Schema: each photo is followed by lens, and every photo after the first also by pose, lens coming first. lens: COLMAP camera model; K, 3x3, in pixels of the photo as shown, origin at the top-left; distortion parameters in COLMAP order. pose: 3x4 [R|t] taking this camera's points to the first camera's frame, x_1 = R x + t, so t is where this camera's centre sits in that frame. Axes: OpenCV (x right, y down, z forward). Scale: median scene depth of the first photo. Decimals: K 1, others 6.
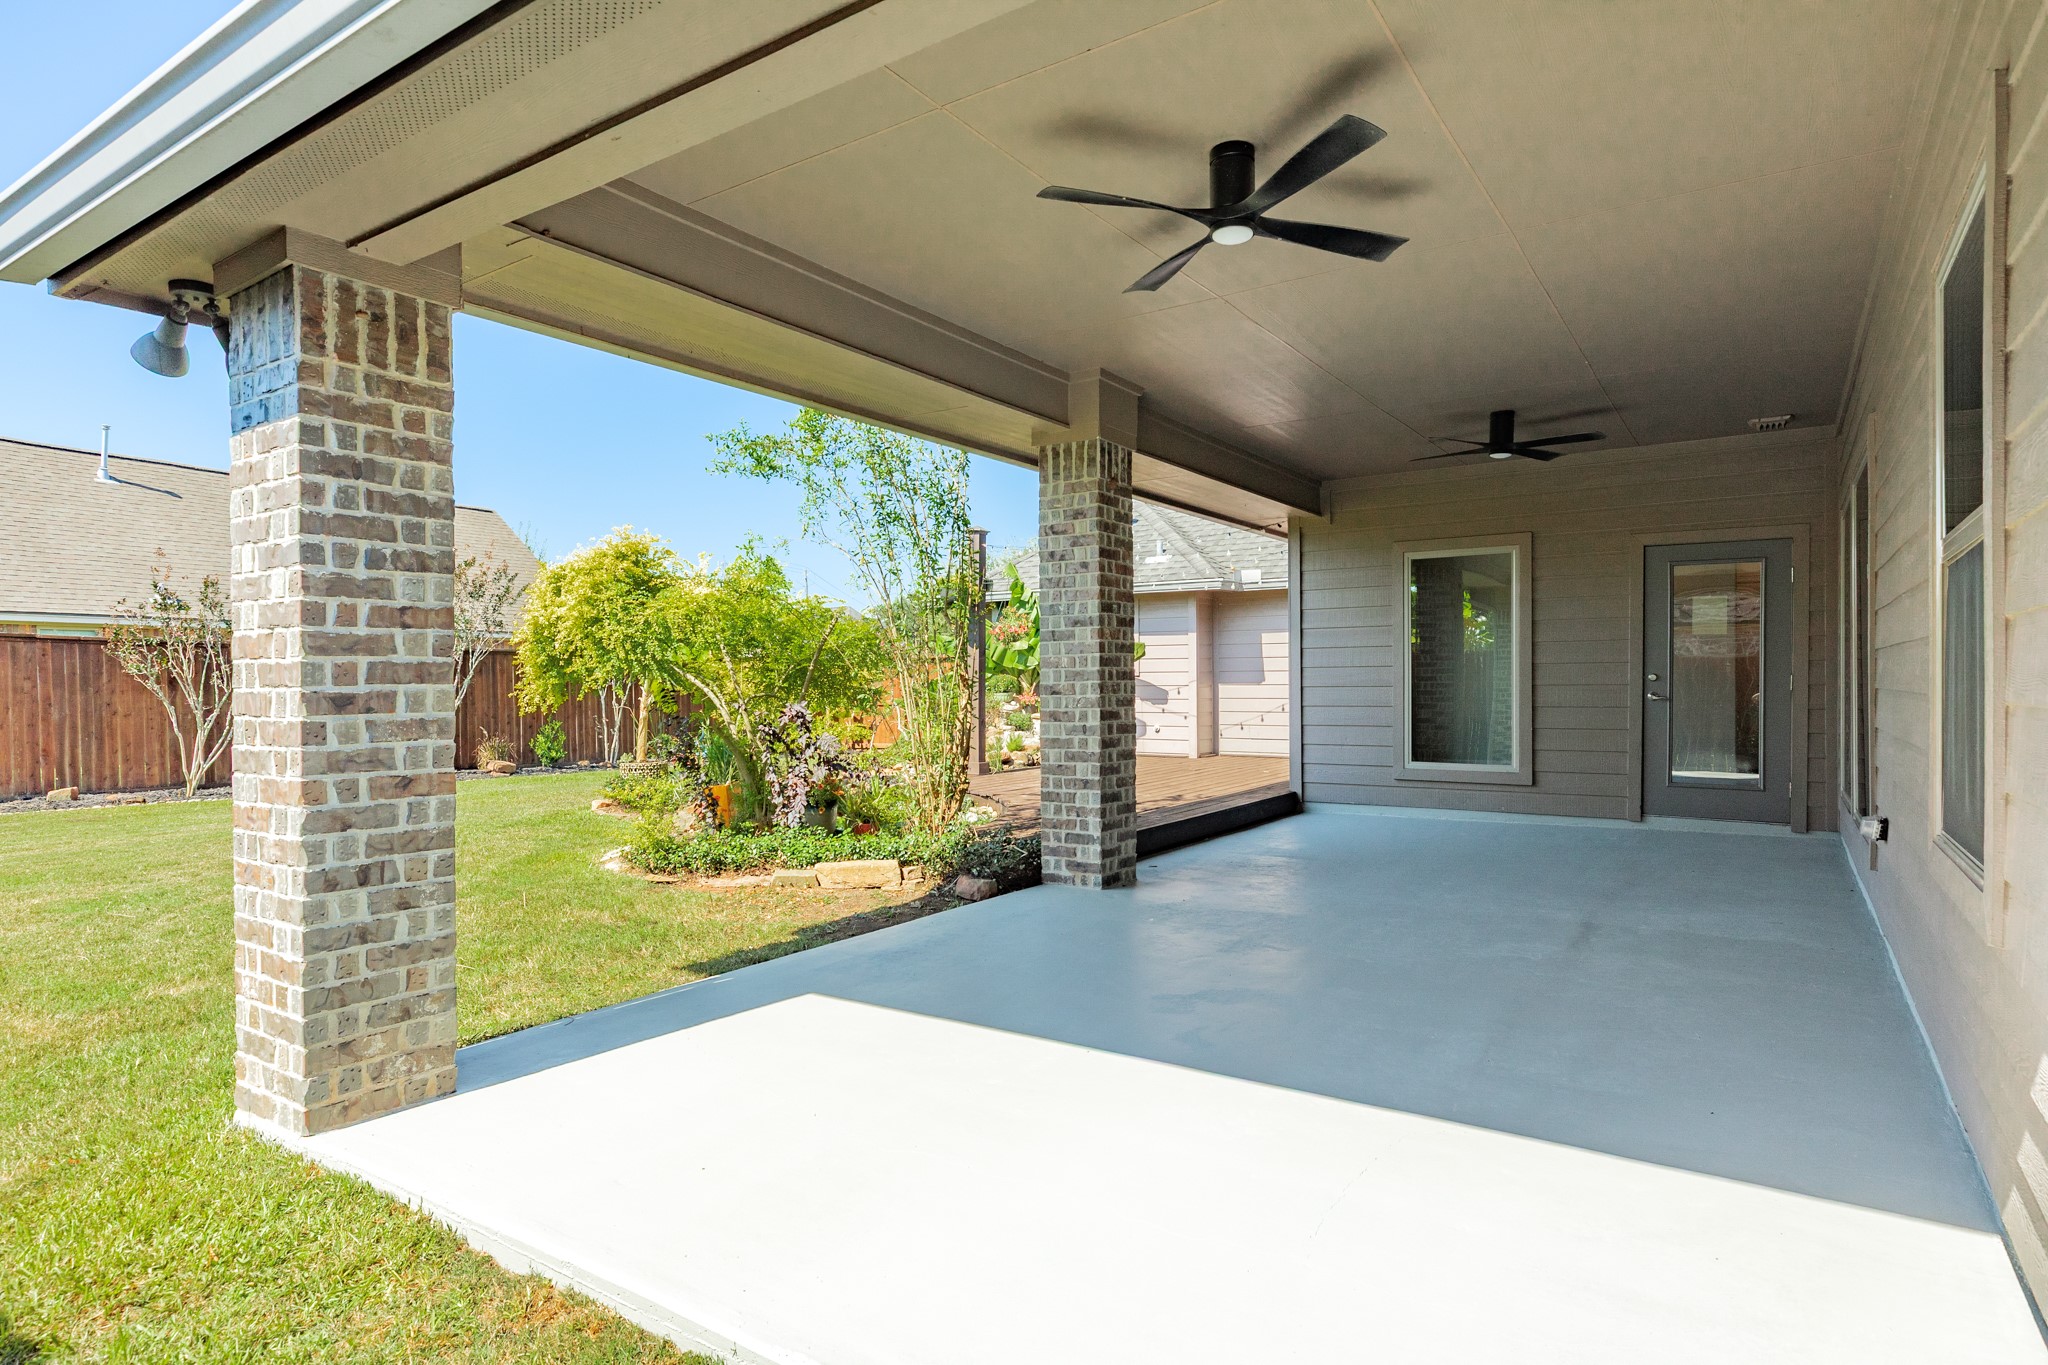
lens RADIAL K [[1114.8, 0, 1024.0], [0, 1114.8, 682.5], [0, 0, 1]] dist [0.015553, -0.000382]
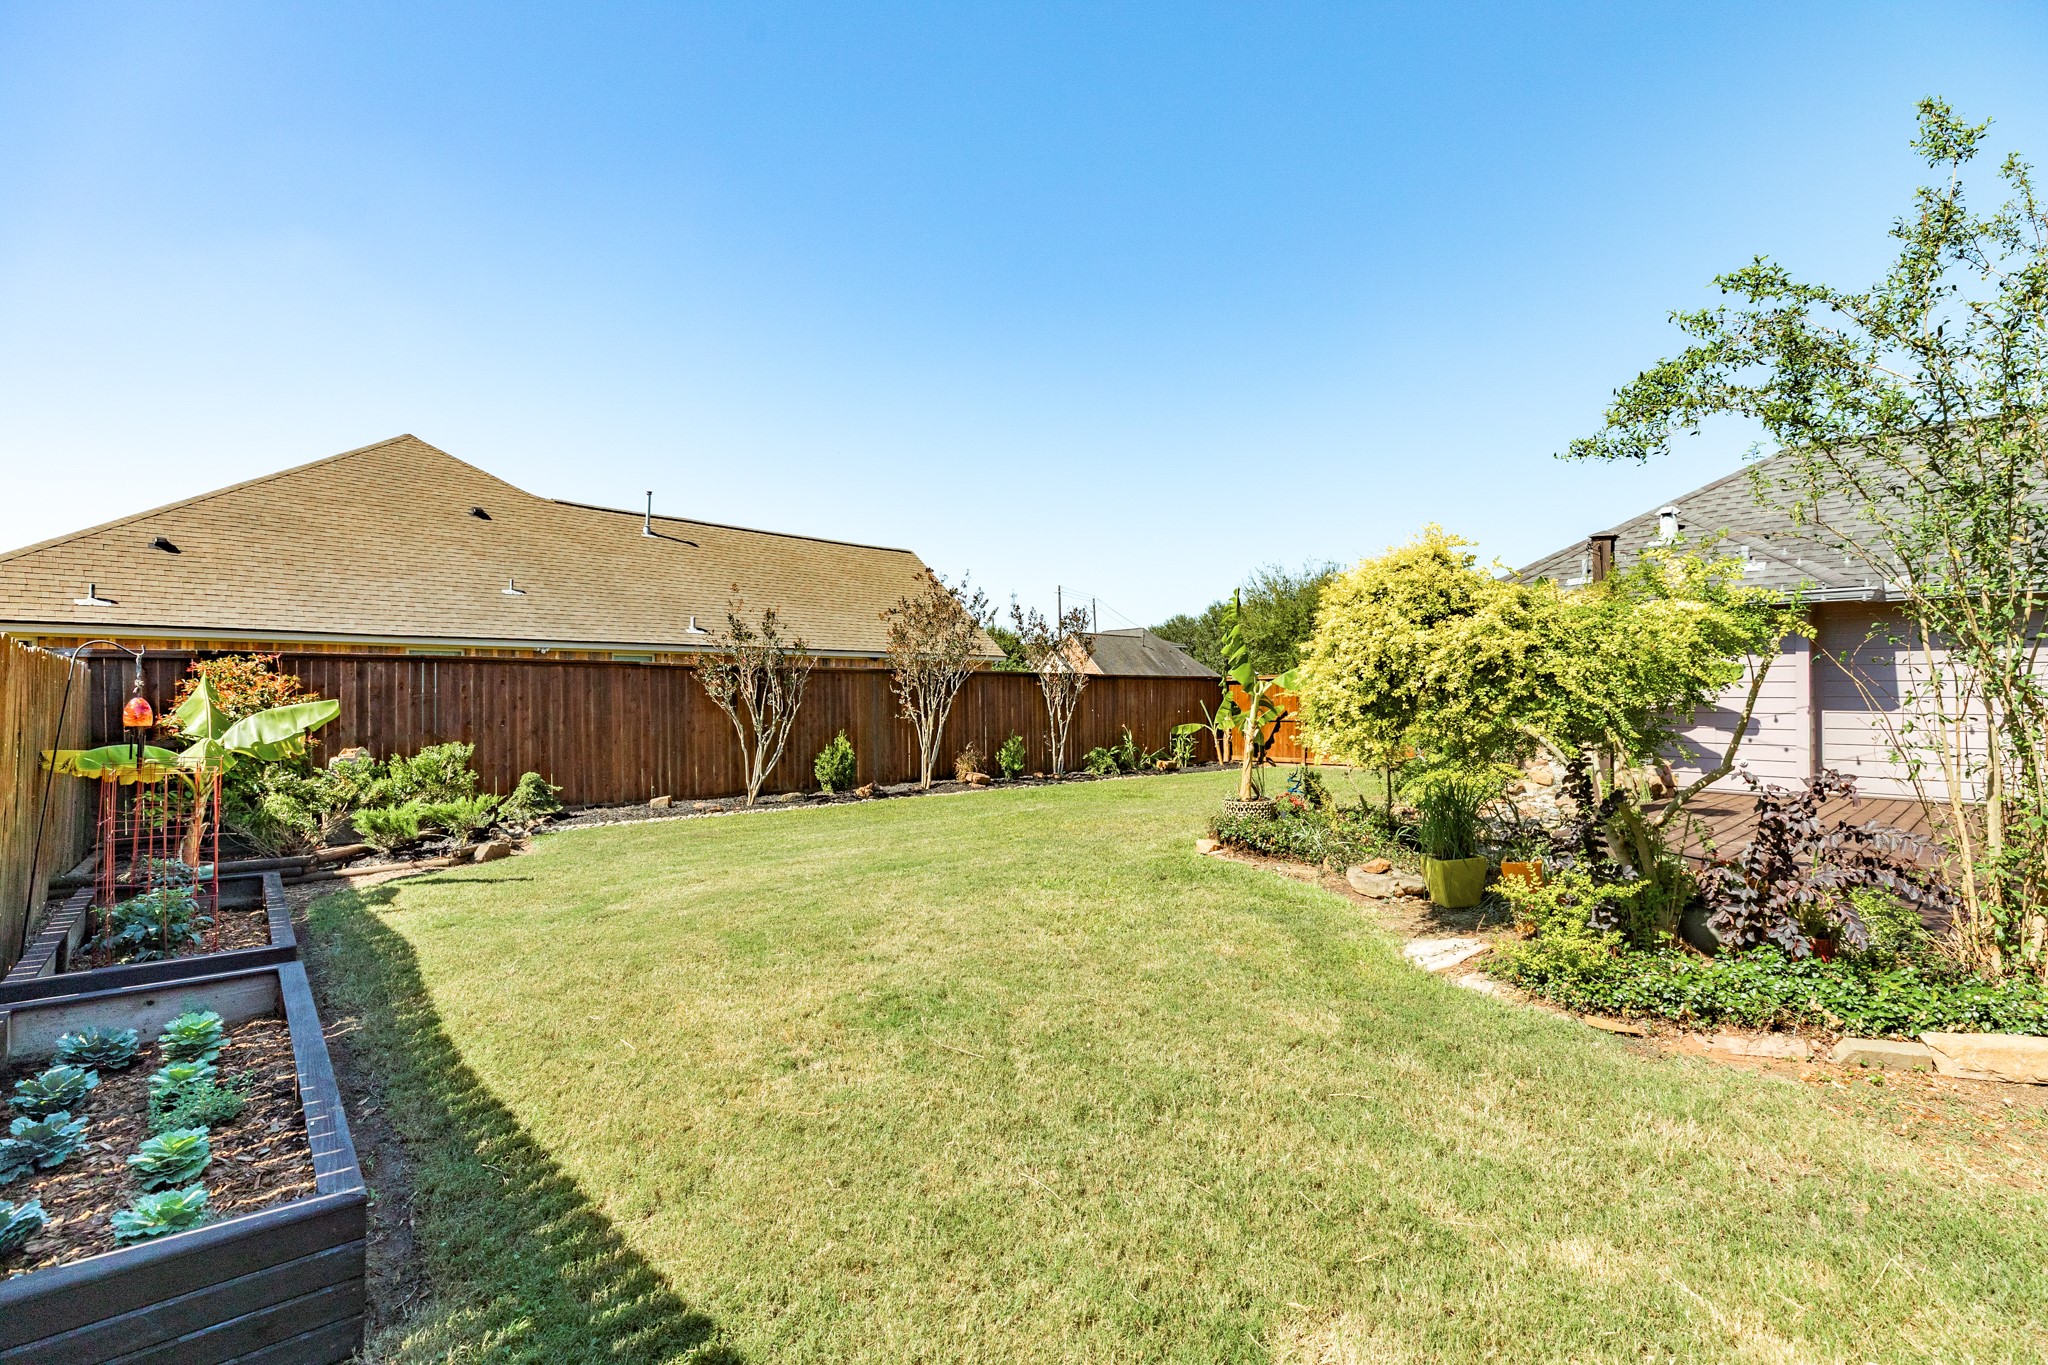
lens RADIAL K [[928.4, 0, 1024.0], [0, 928.4, 682.5], [0, 0, 1]] dist [0.000808, 0.000056]
pose [[0.969777, 0.000132, -0.243992, -0.254932], [-0.002152, 0.999966, -0.008014, -0.014177], [0.243983, 0.008297, 0.969744, 0.169308]]
